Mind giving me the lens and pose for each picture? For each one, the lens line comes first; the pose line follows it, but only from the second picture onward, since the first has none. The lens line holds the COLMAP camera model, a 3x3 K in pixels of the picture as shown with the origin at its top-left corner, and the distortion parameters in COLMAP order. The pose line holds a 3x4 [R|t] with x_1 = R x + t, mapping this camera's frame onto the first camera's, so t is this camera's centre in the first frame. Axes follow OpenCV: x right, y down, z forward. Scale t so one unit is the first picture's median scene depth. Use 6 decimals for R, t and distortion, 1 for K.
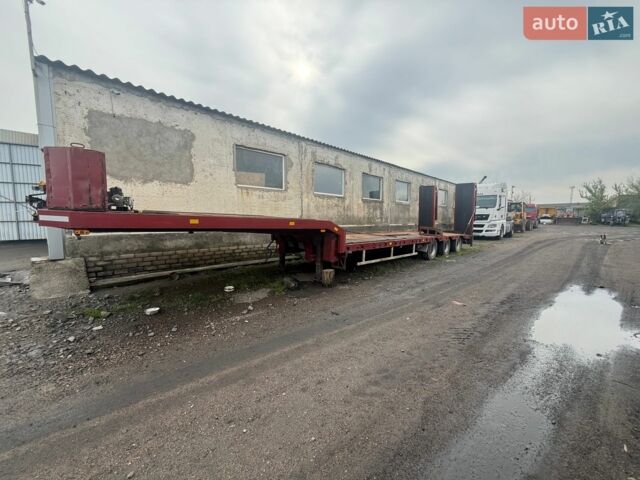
lens RADIAL K [[255.0, 0, 320.0], [0, 255.0, 240.0], [0, 0, 1]] dist [-0.000499, -0.000093]
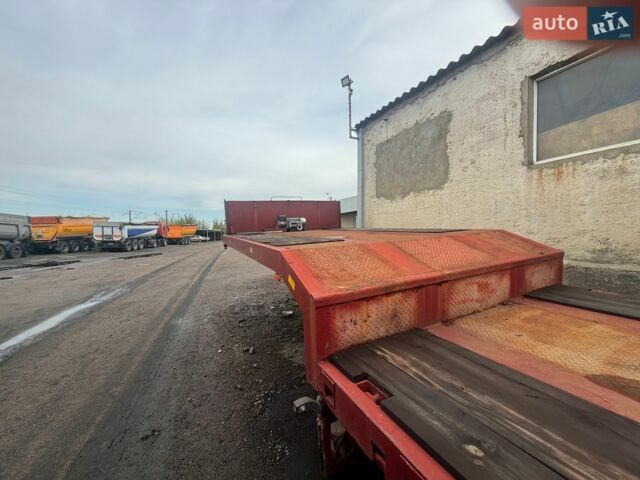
lens RADIAL K [[255.0, 0, 320.0], [0, 255.0, 240.0], [0, 0, 1]] dist [-0.000499, -0.000093]
pose [[-0.299756, 0.028709, -0.953584, 0.270217], [-0.066561, 0.996482, 0.050924, -0.088342], [0.951691, 0.078736, -0.296791, 0.911983]]
